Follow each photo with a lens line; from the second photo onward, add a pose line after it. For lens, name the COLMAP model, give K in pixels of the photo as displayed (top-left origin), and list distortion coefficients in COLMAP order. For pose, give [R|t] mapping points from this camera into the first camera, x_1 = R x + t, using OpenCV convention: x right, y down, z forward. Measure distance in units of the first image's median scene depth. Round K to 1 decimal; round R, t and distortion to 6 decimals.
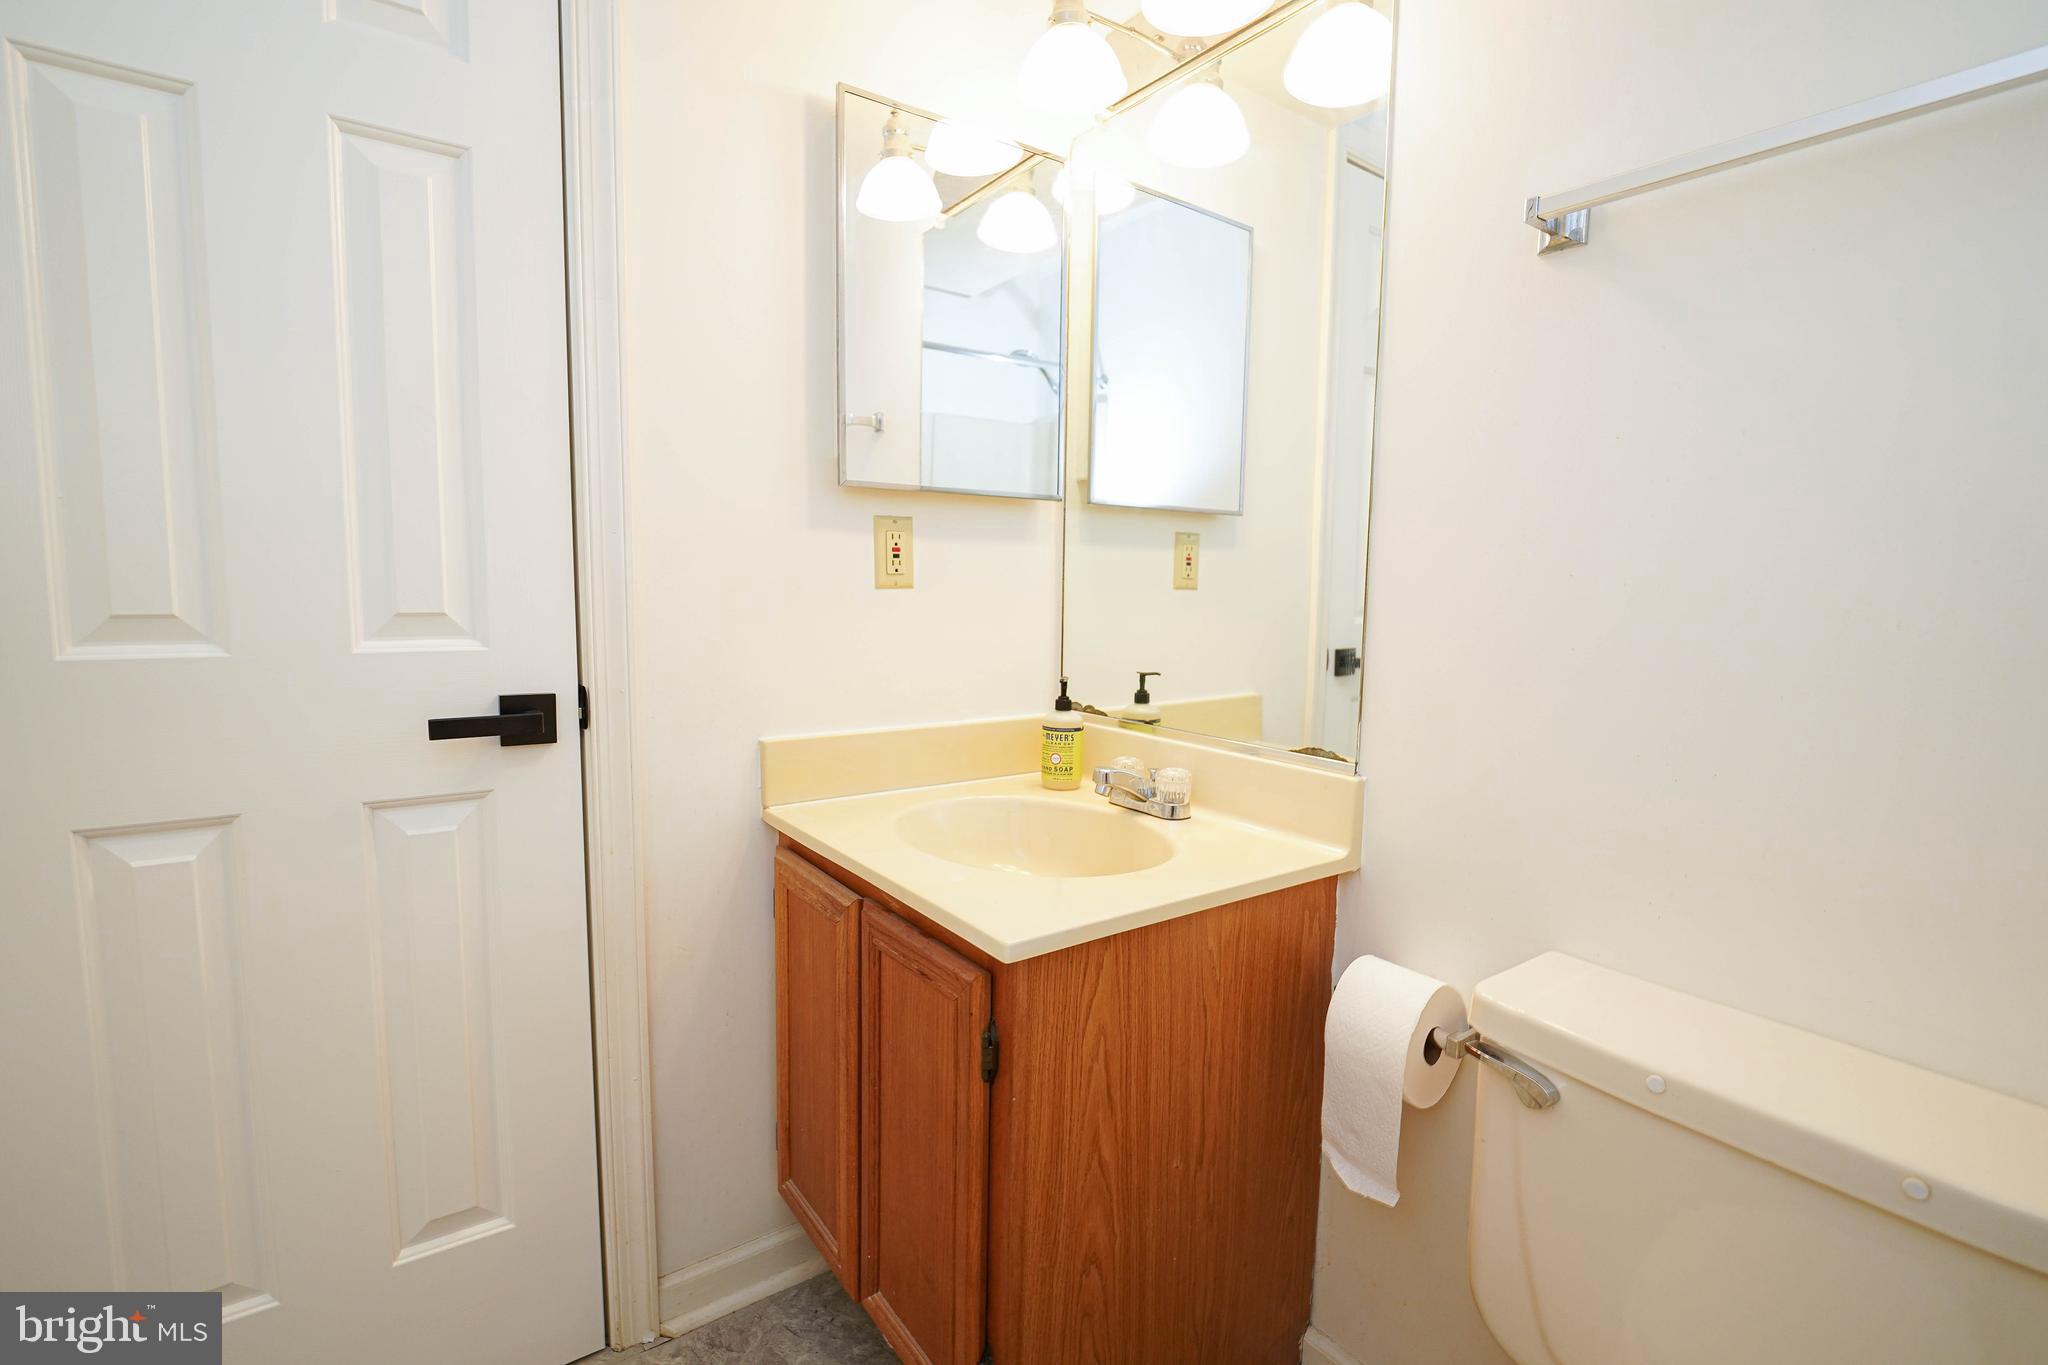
lens RADIAL K [[925.8, 0, 1027.5], [0, 925.8, 690.3], [0, 0, 1]] dist [-0.017023, 0.000060]
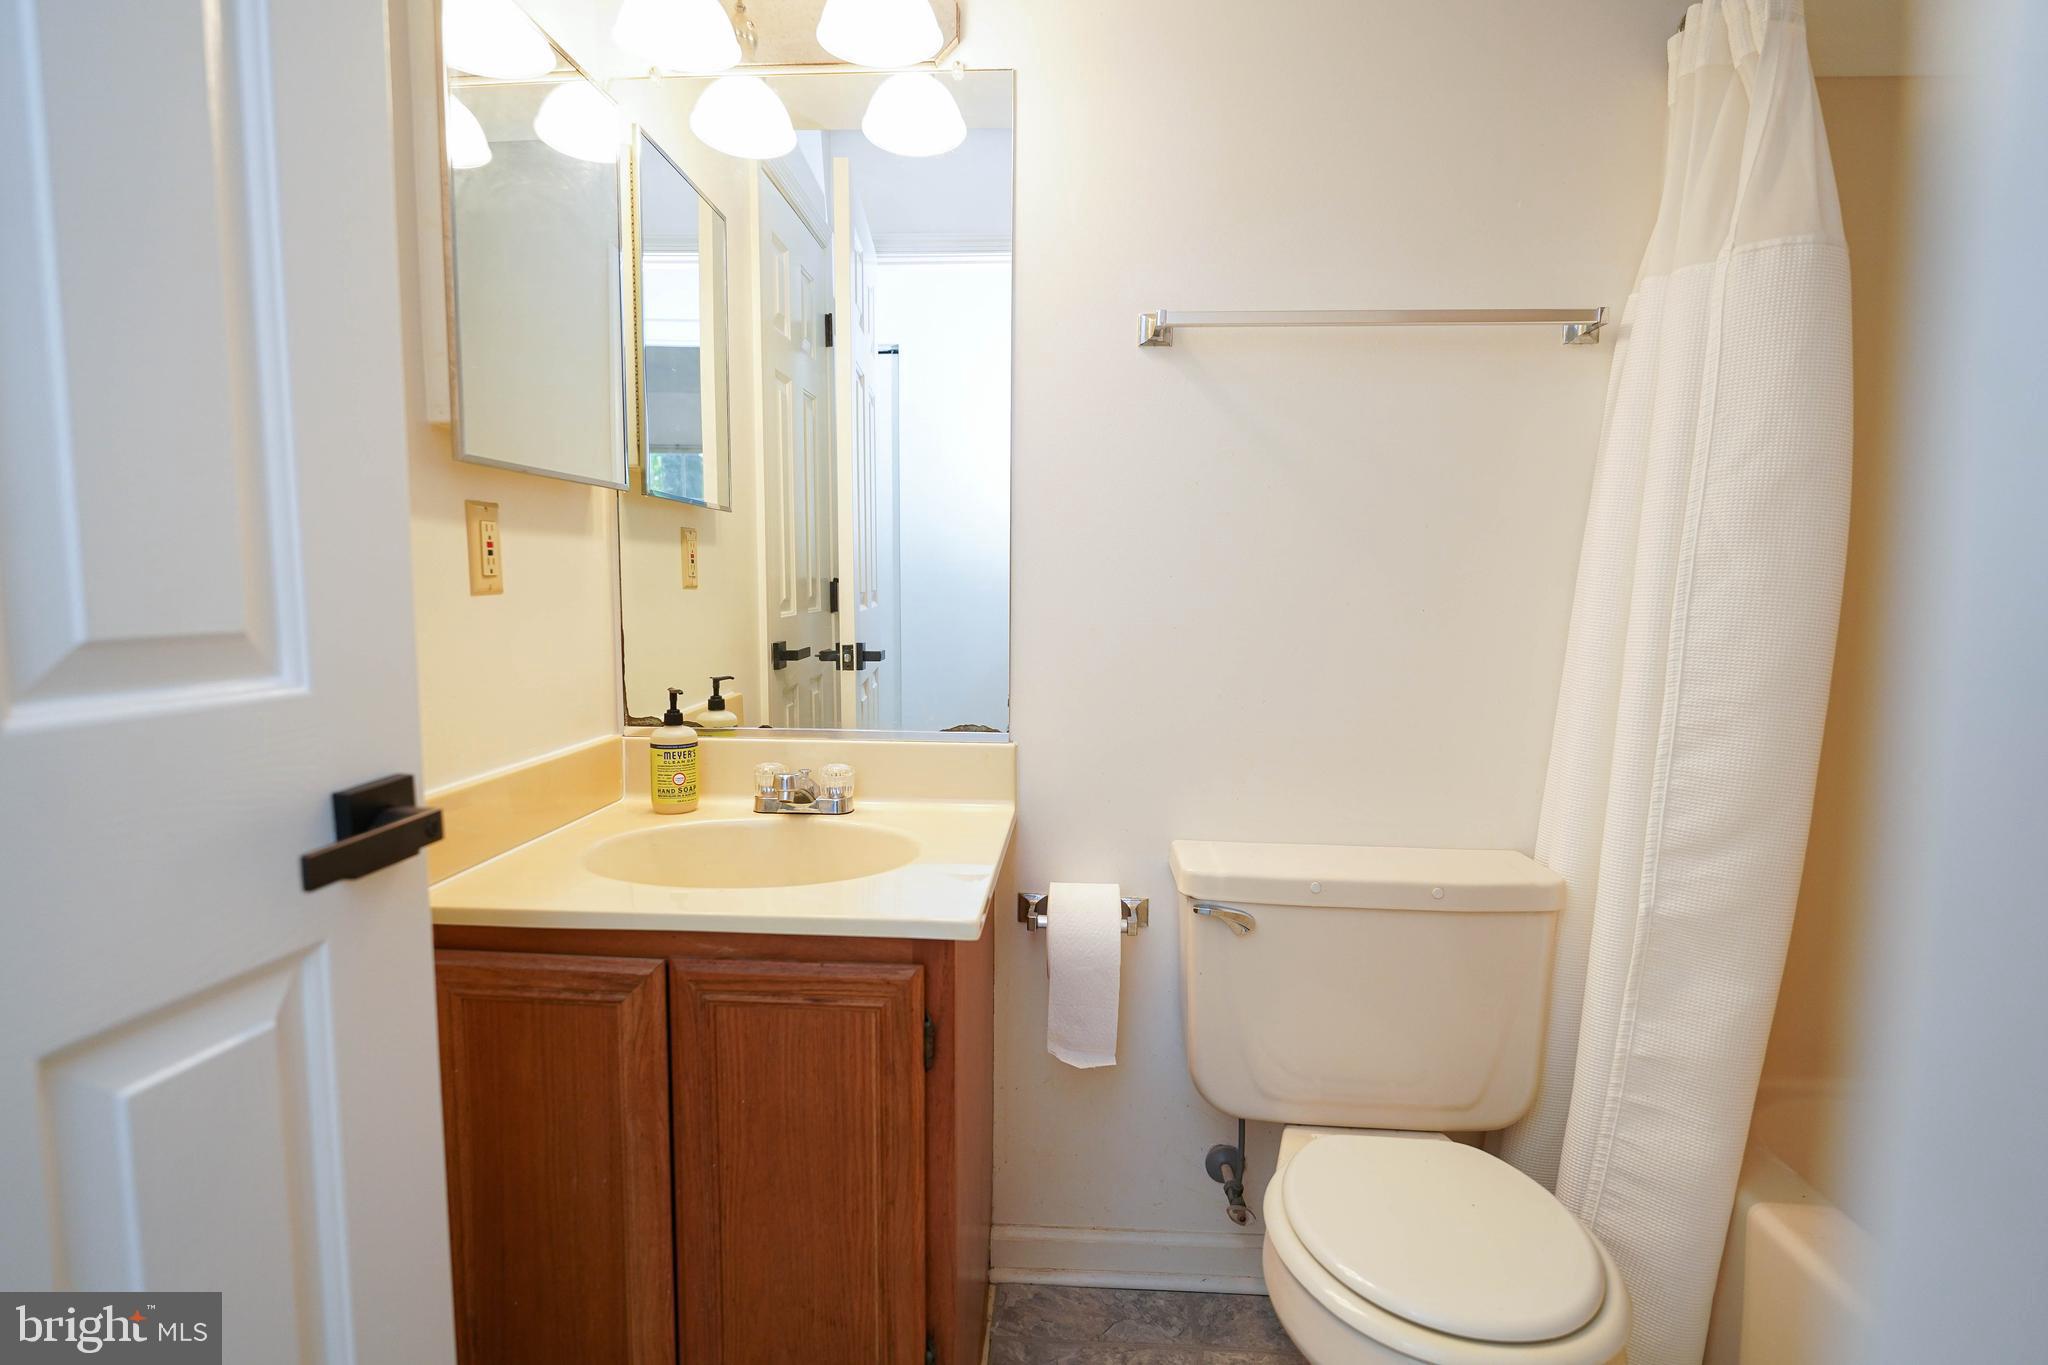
lens RADIAL K [[1026.5, 0, 1019.0], [0, 1026.5, 680.6], [0, 0, 1]] dist [-0.003588, -0.000943]
pose [[0.641834, -0.085118, 0.762105, -0.532238], [0.093830, 0.995070, 0.032115, -0.023471], [-0.761081, 0.050896, 0.646657, 0.104378]]
